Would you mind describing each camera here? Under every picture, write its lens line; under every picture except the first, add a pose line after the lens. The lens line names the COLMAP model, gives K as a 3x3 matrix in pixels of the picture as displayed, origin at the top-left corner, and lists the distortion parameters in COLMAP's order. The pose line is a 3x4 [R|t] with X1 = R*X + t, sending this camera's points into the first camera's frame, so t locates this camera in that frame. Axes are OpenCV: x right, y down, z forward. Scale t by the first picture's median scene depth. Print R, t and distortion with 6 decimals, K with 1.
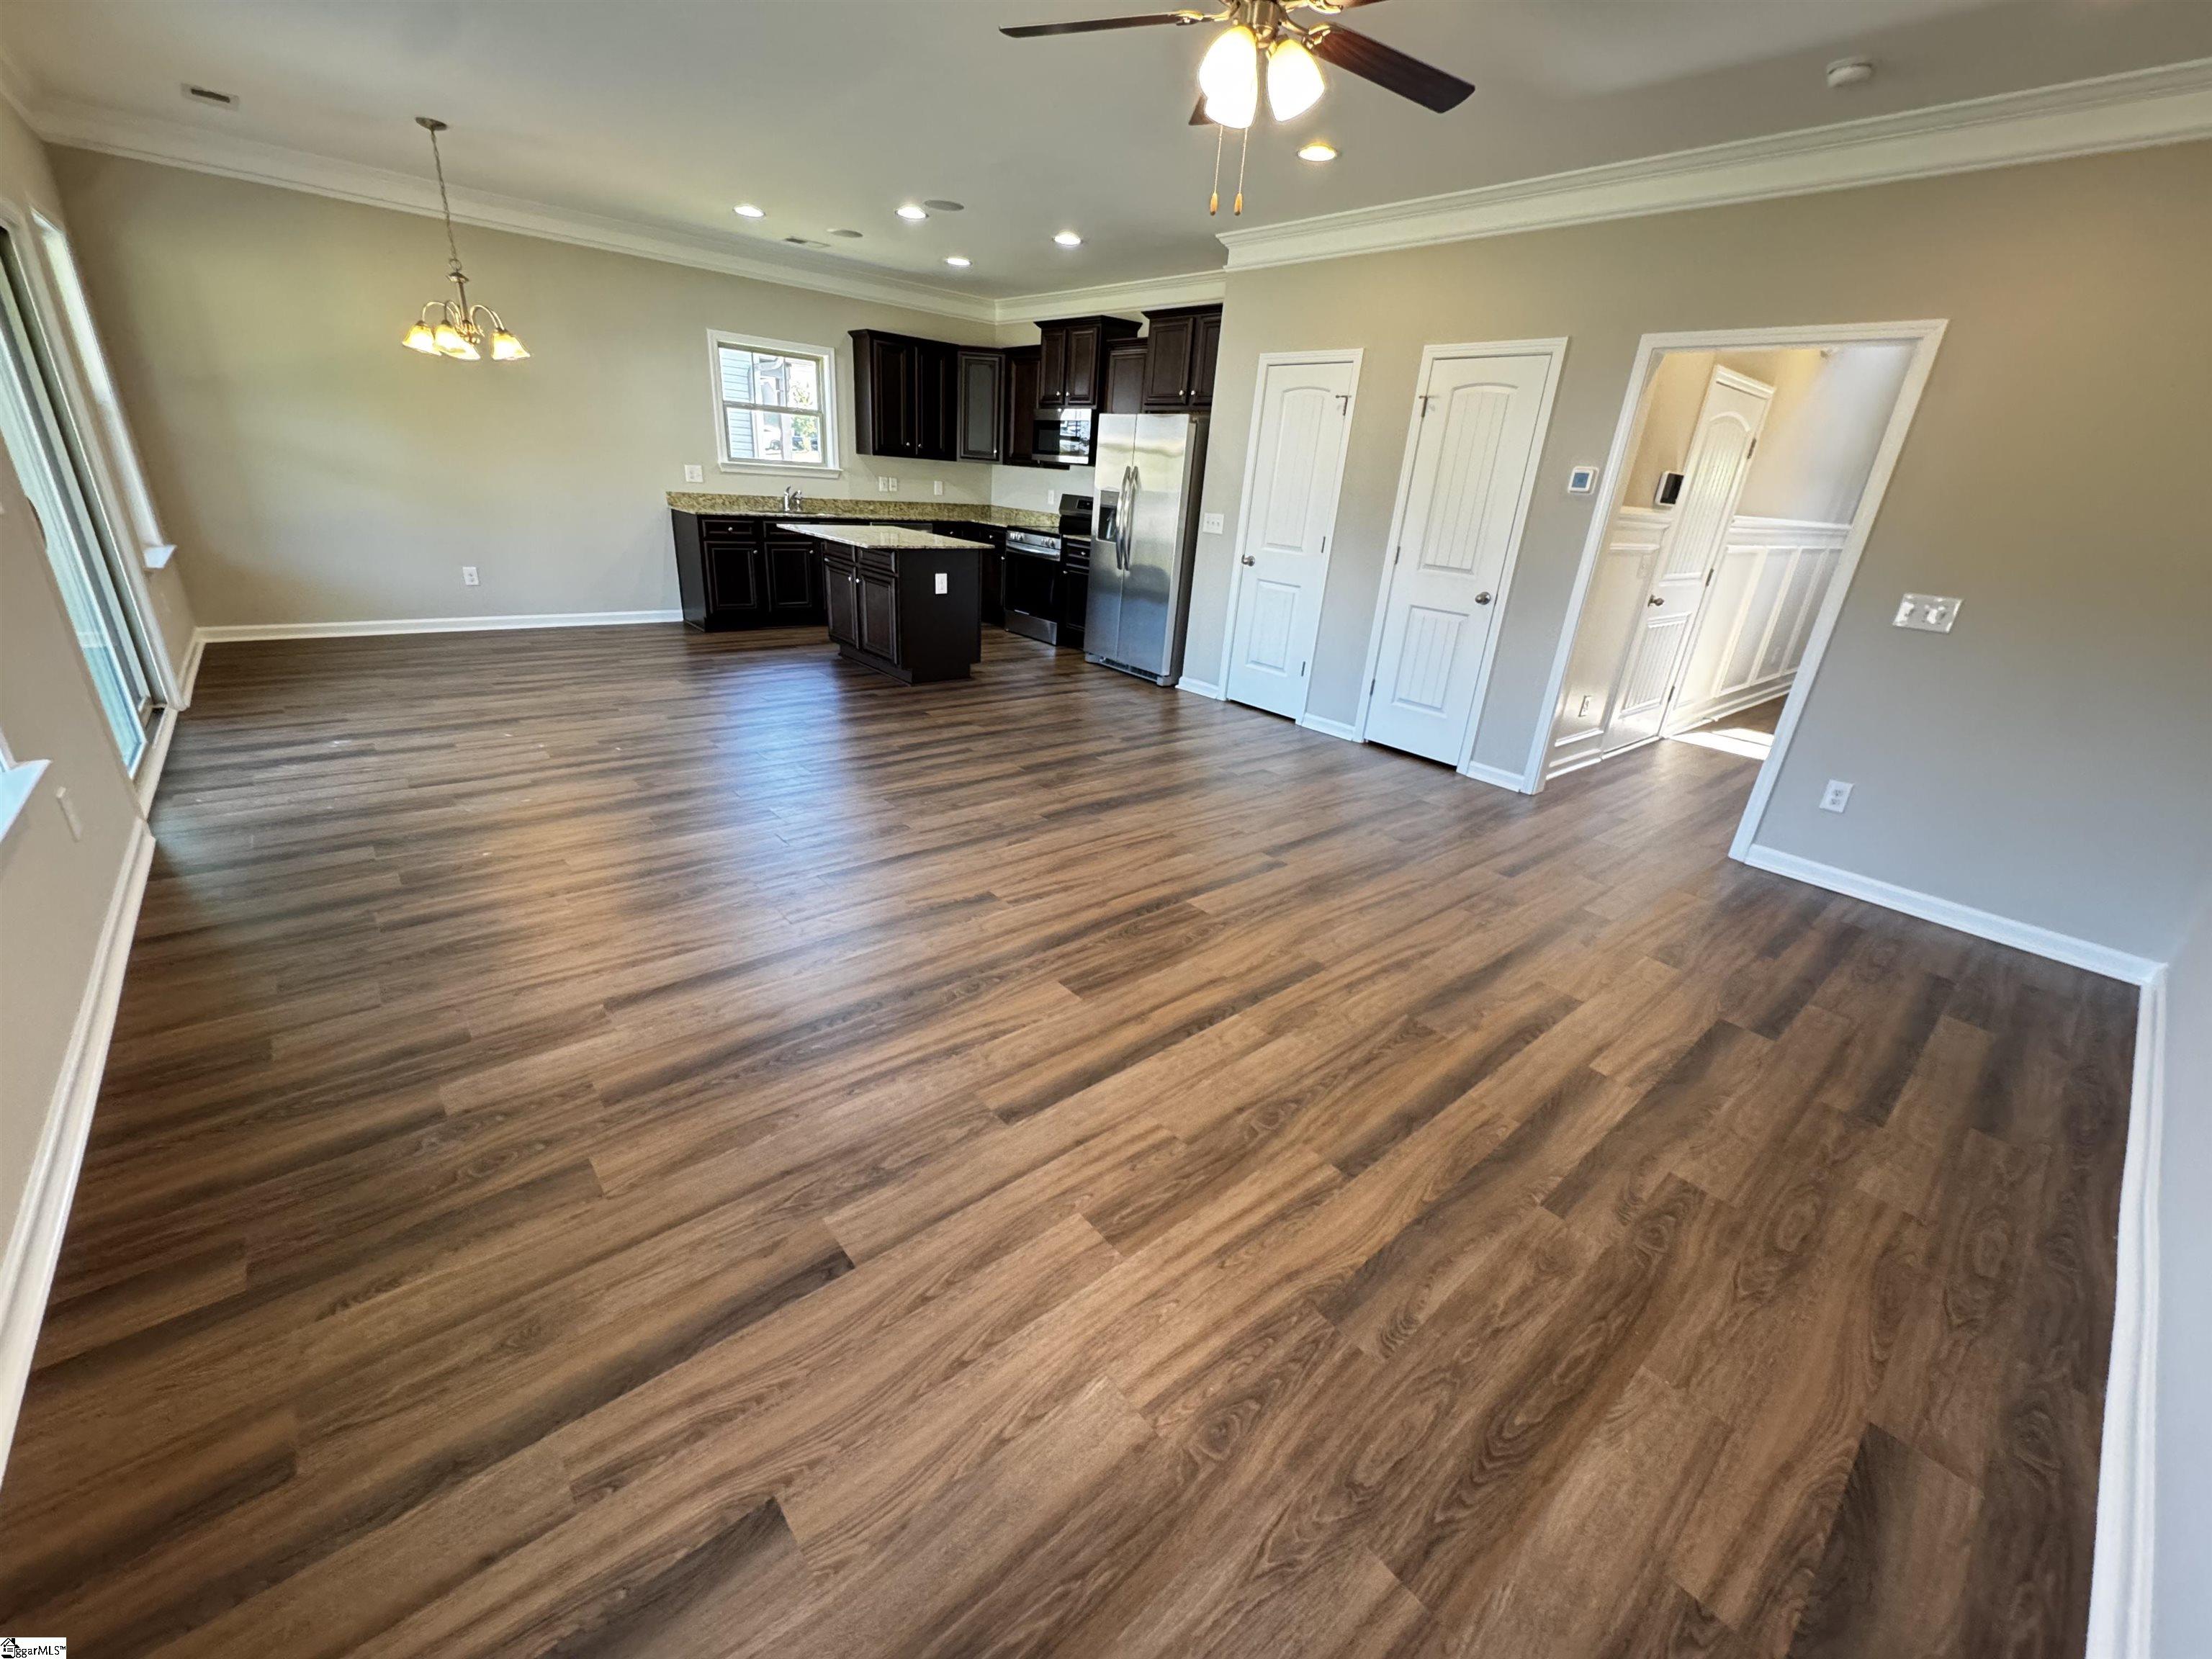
lens RADIAL K [[885.5, 0, 1104.7], [0, 885.5, 833.9], [0, 0, 1]] dist [0.002850, 0.000552]
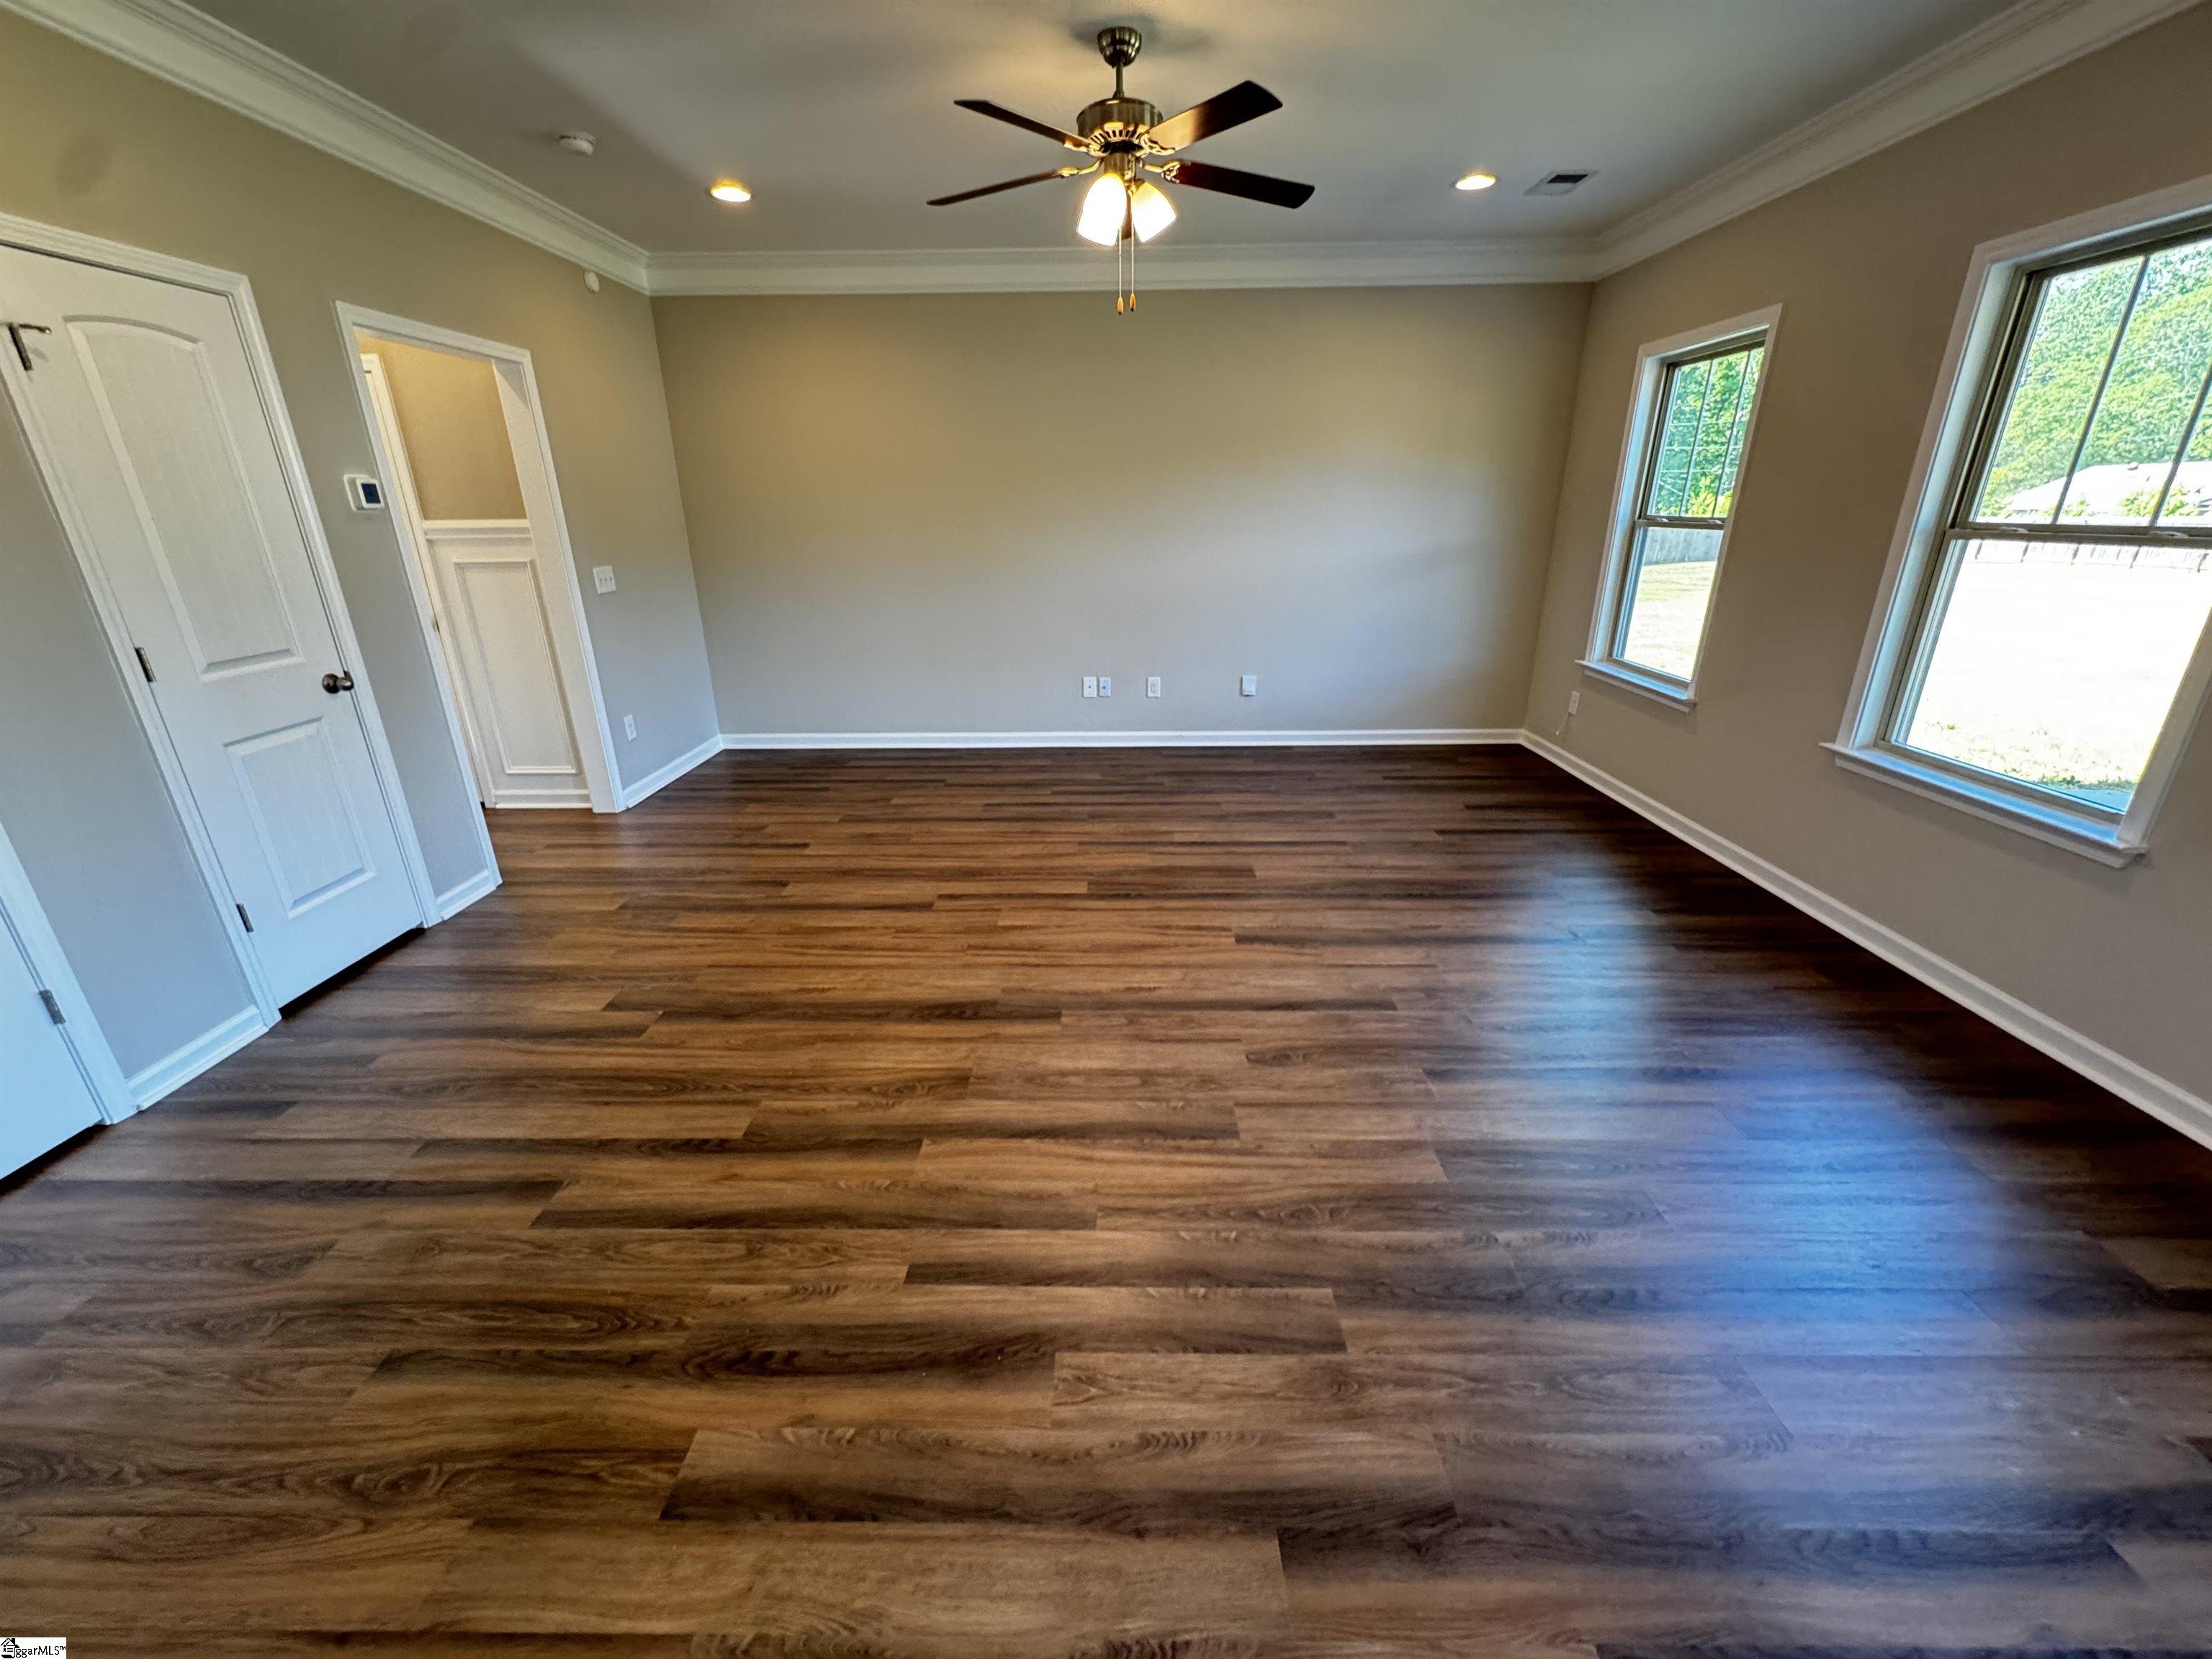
lens RADIAL K [[885.5, 0, 1108.0], [0, 885.5, 832.1], [0, 0, 1]] dist [0.002850, 0.000552]
pose [[-0.751046, -0.290053, 0.593127, -0.285554], [0.208822, 0.747870, 0.630146, -0.340765], [-0.626357, 0.597127, -0.501115, 0.749331]]
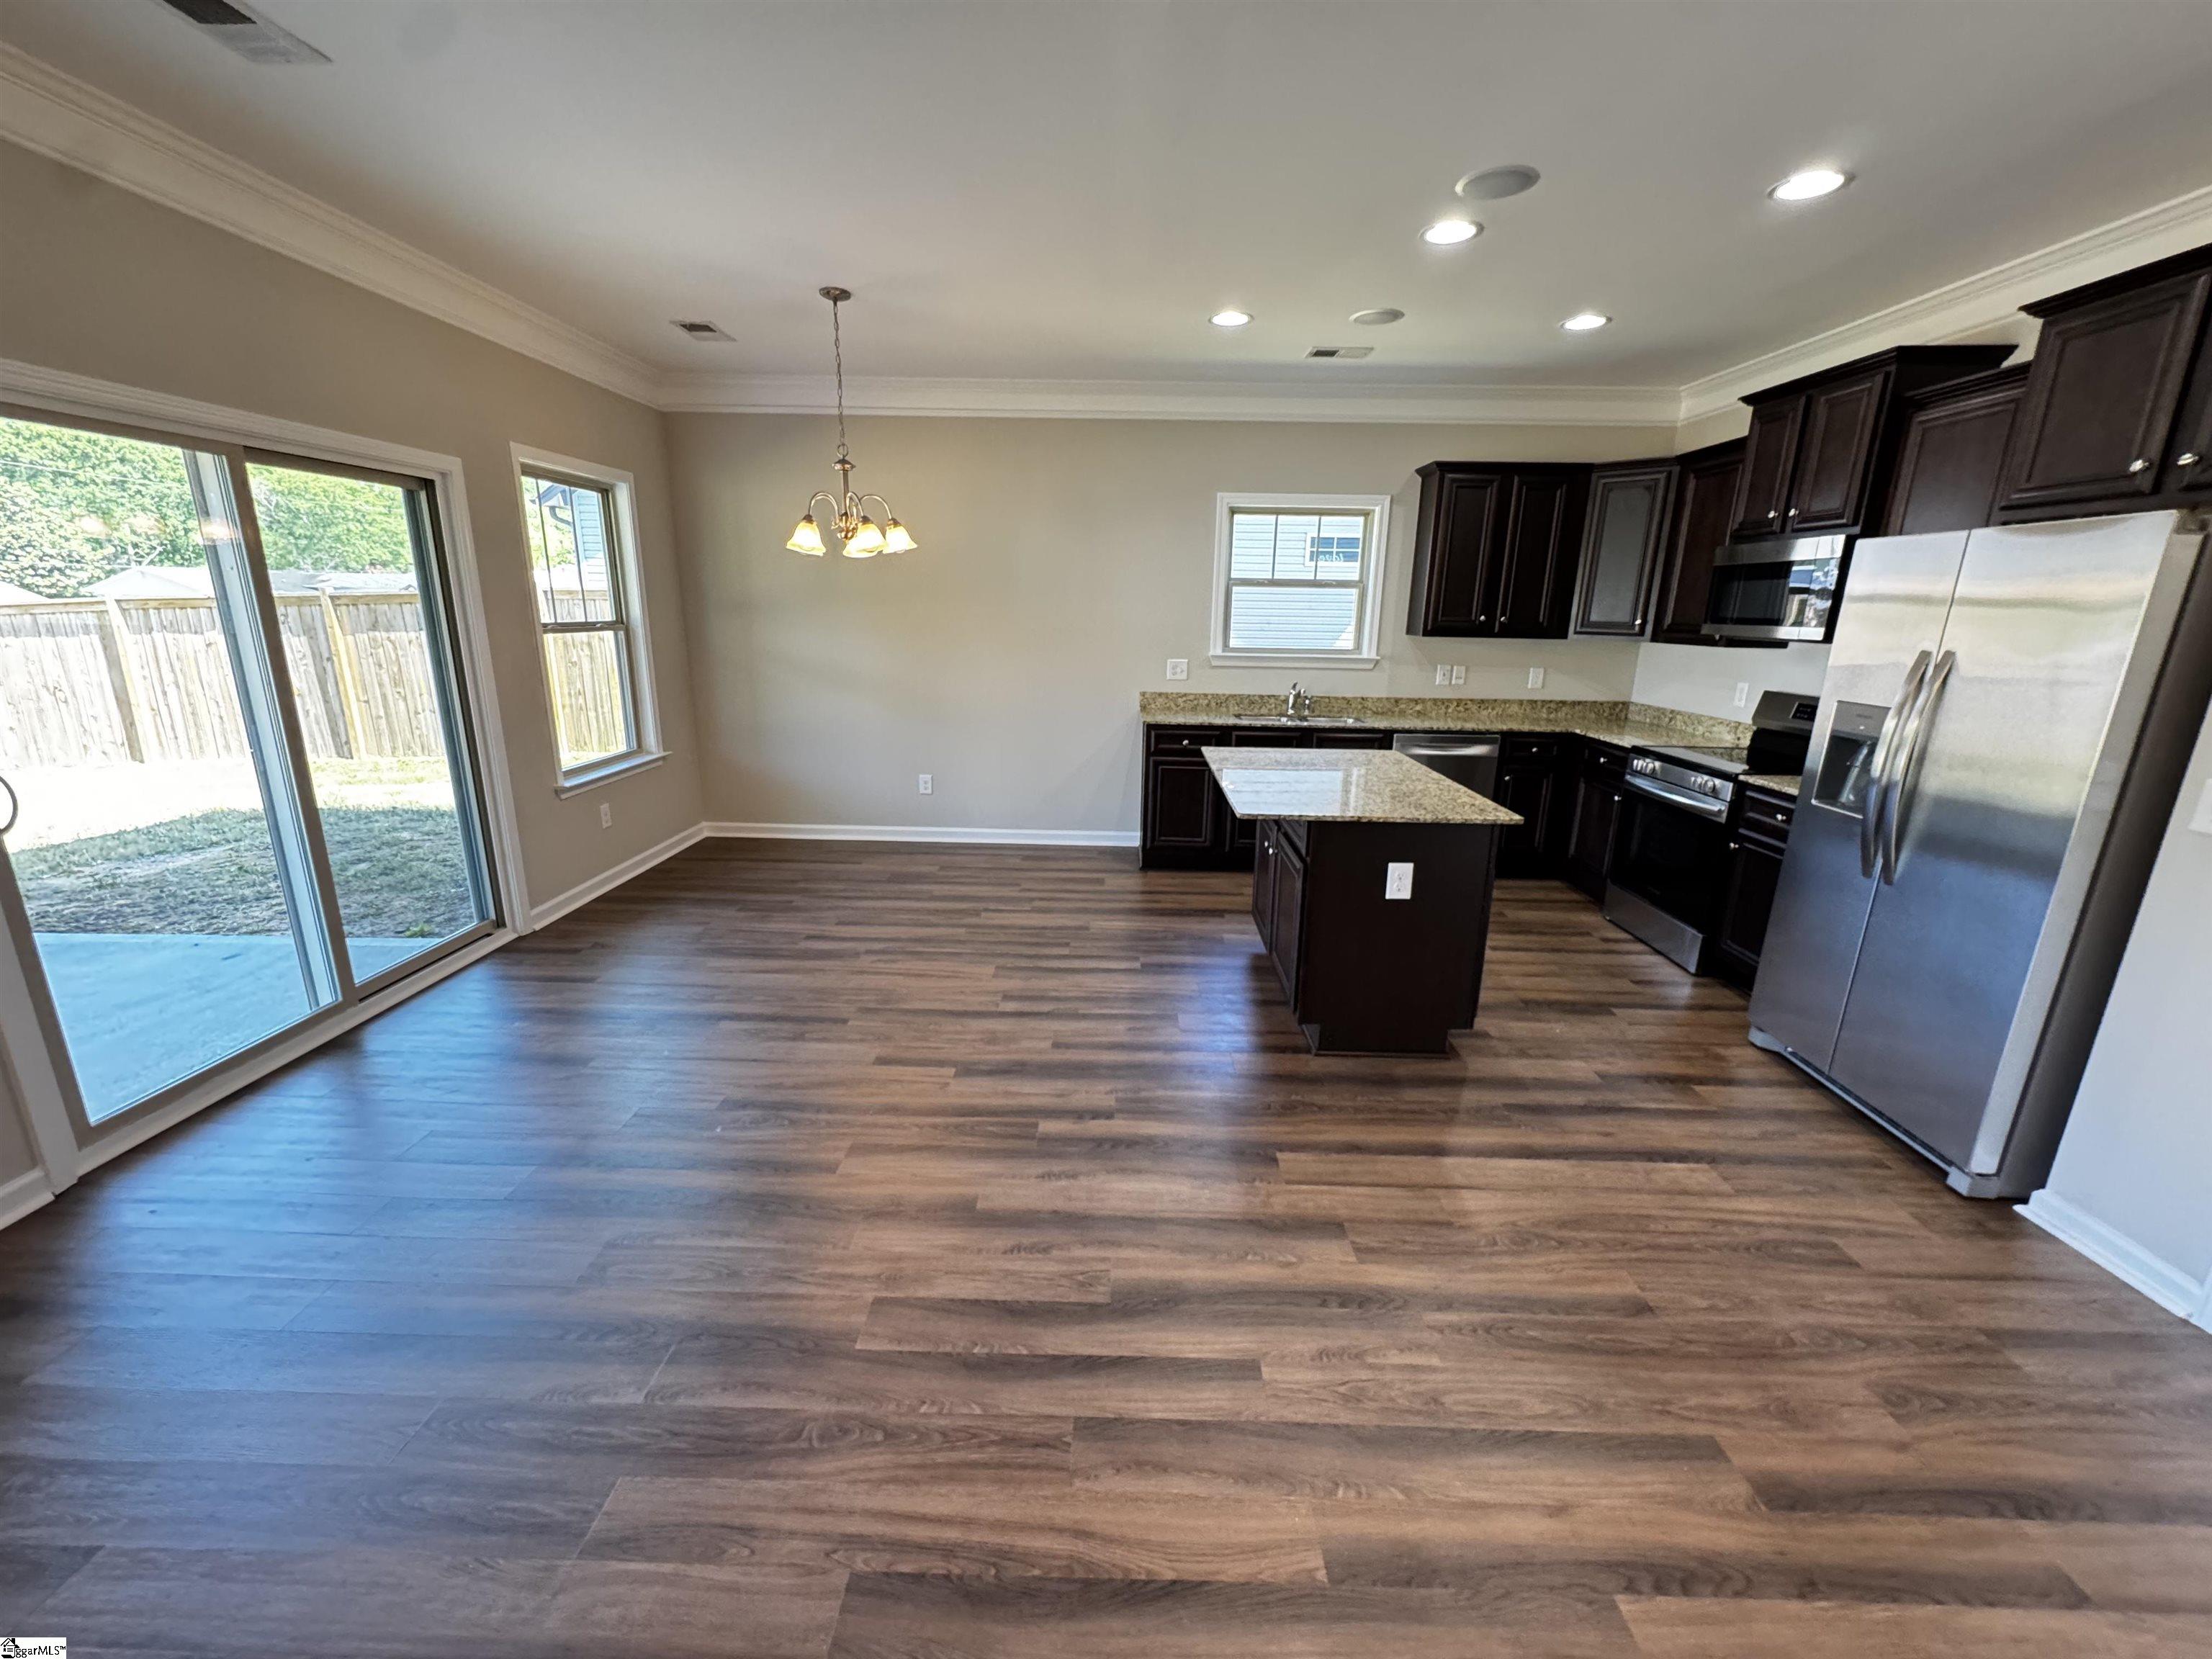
lens RADIAL K [[885.5, 0, 1105.7], [0, 885.5, 836.3], [0, 0, 1]] dist [0.002850, 0.000552]
pose [[0.746323, 0.112054, -0.656084, 0.022323], [-0.219606, 0.971983, -0.083804, -0.203618], [0.628312, 0.206625, 0.750020, 0.447612]]
